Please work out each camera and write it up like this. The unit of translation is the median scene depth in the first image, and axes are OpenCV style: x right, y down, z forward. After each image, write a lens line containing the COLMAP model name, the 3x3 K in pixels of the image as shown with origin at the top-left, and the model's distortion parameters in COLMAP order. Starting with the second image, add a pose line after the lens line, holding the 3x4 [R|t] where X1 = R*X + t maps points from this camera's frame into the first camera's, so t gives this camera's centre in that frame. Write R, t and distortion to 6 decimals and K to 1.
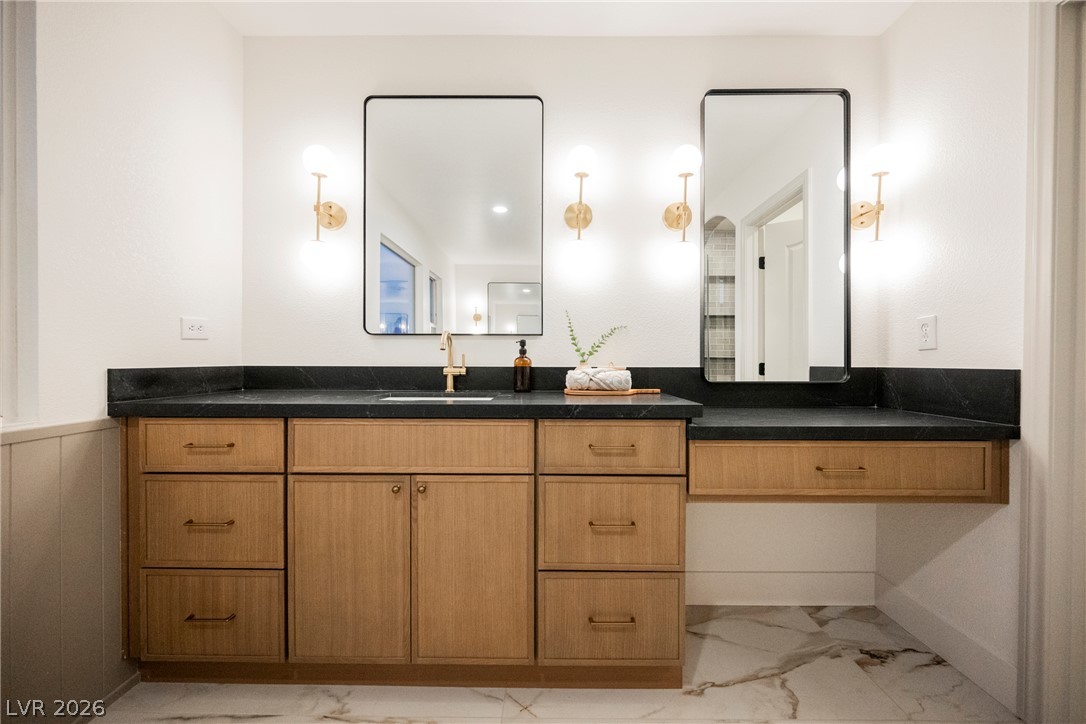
lens RADIAL K [[438.0, 0, 543.0], [0, 438.0, 362.0], [0, 0, 1]] dist [-0.000163, 0.000054]
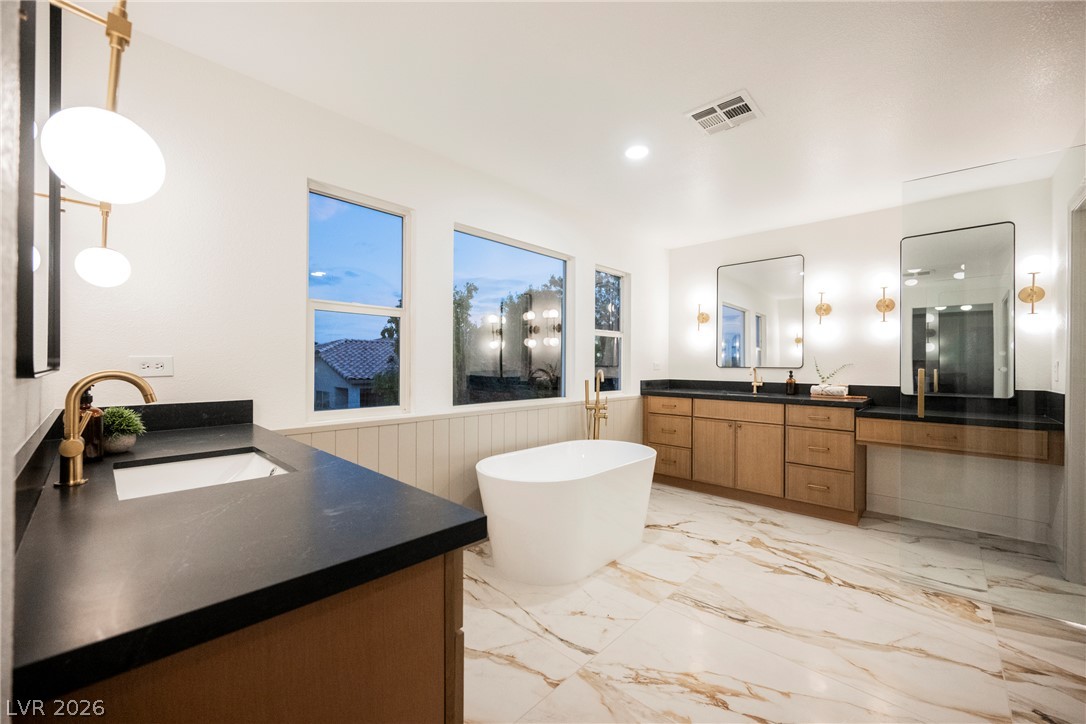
lens RADIAL K [[426.7, 0, 543.0], [0, 426.7, 362.0], [0, 0, 1]] dist [-0.009777, -0.000082]
pose [[0.735673, -0.000095, -0.677337, 0.631353], [-0.009062, 0.999909, -0.009983, -0.080720], [0.677276, 0.013482, 0.735605, -1.821309]]
